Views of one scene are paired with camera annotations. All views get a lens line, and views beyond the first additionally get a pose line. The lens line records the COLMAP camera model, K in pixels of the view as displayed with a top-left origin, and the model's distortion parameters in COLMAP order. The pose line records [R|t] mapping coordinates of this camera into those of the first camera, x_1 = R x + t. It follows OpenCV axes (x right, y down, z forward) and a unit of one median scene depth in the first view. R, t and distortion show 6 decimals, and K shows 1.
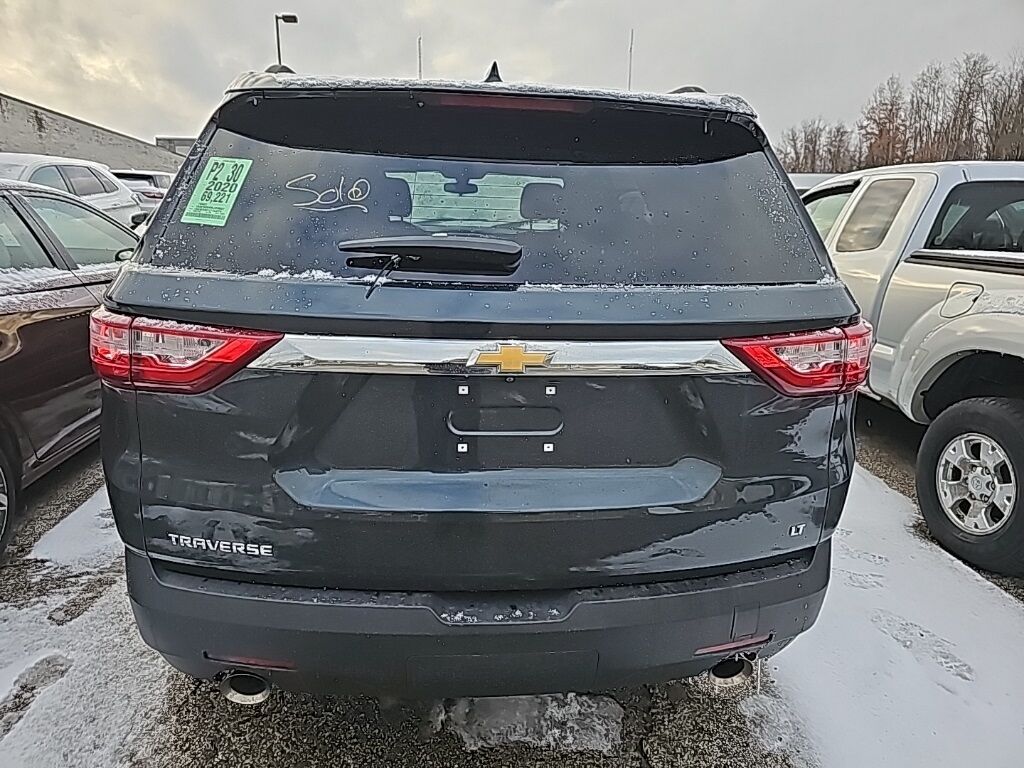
lens RADIAL K [[681.2, 0, 512.0], [0, 681.2, 384.0], [0, 0, 1]] dist [0.041740, -0.003296]
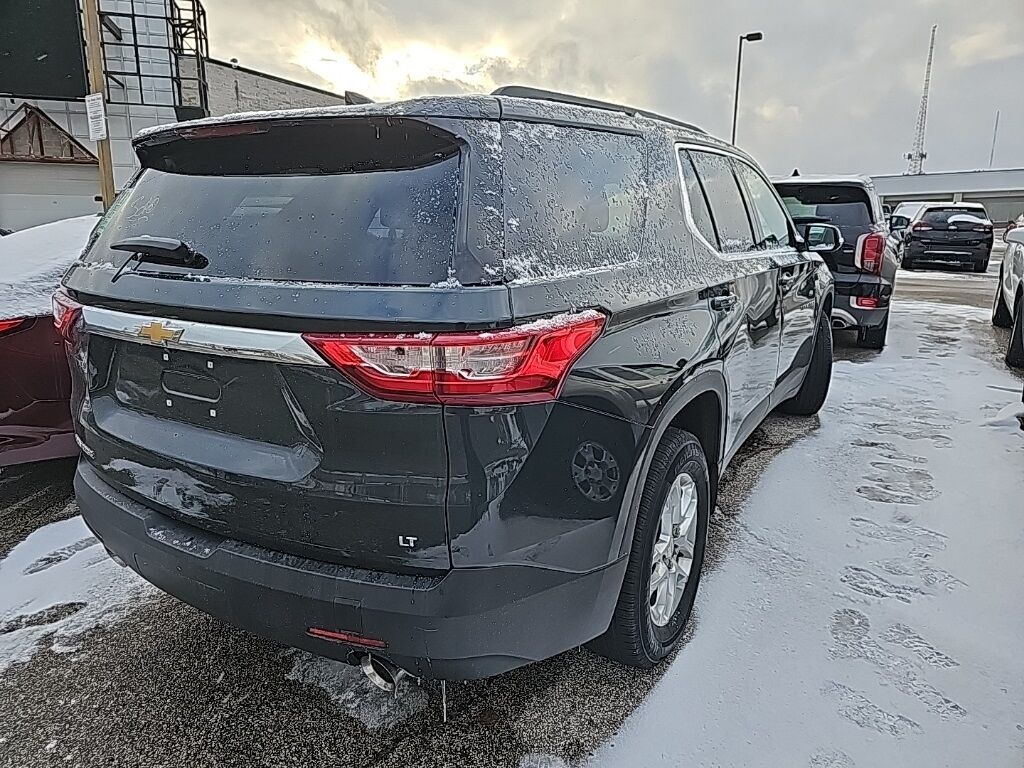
lens RADIAL K [[702.4, 0, 512.0], [0, 702.4, 384.0], [0, 0, 1]] dist [-0.003146, -0.001898]
pose [[0.800241, 0.112397, -0.589052, 1.163052], [-0.128990, 0.991548, 0.013961, -0.041463], [0.585642, 0.064810, 0.807975, 0.295394]]
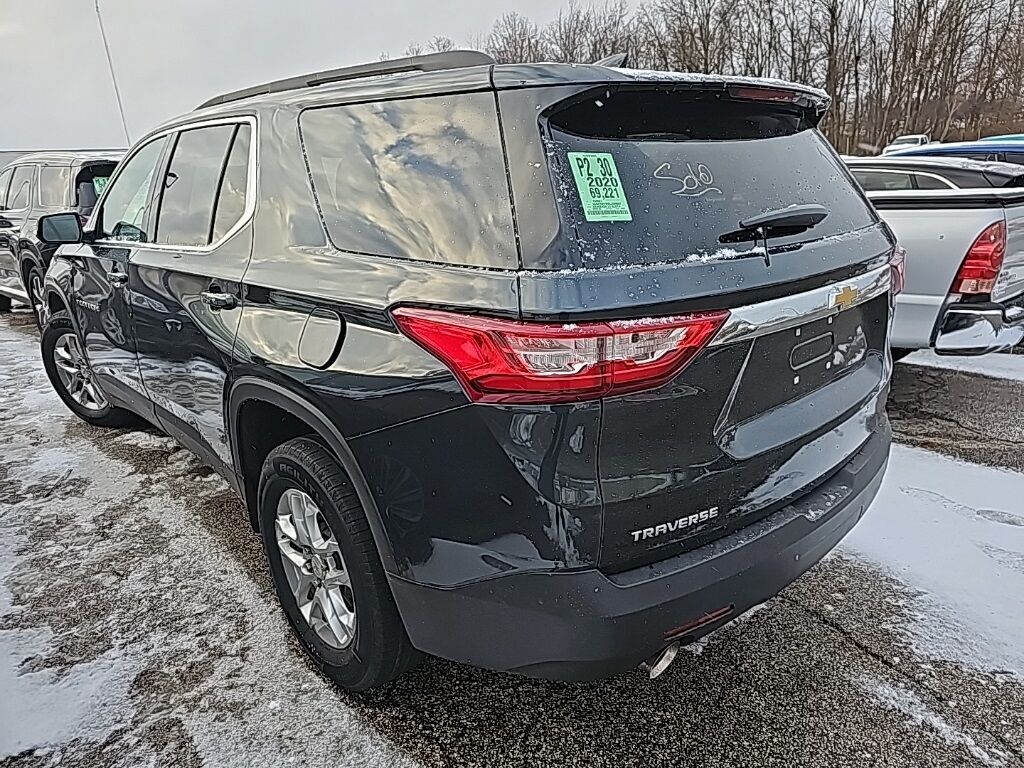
lens RADIAL K [[681.2, 0, 512.0], [0, 681.2, 384.0], [0, 0, 1]] dist [0.041740, -0.003296]
pose [[0.794057, -0.238119, 0.559261, -1.170941], [0.217936, 0.970433, 0.103753, -0.137219], [-0.567431, 0.039498, 0.822473, 0.279295]]
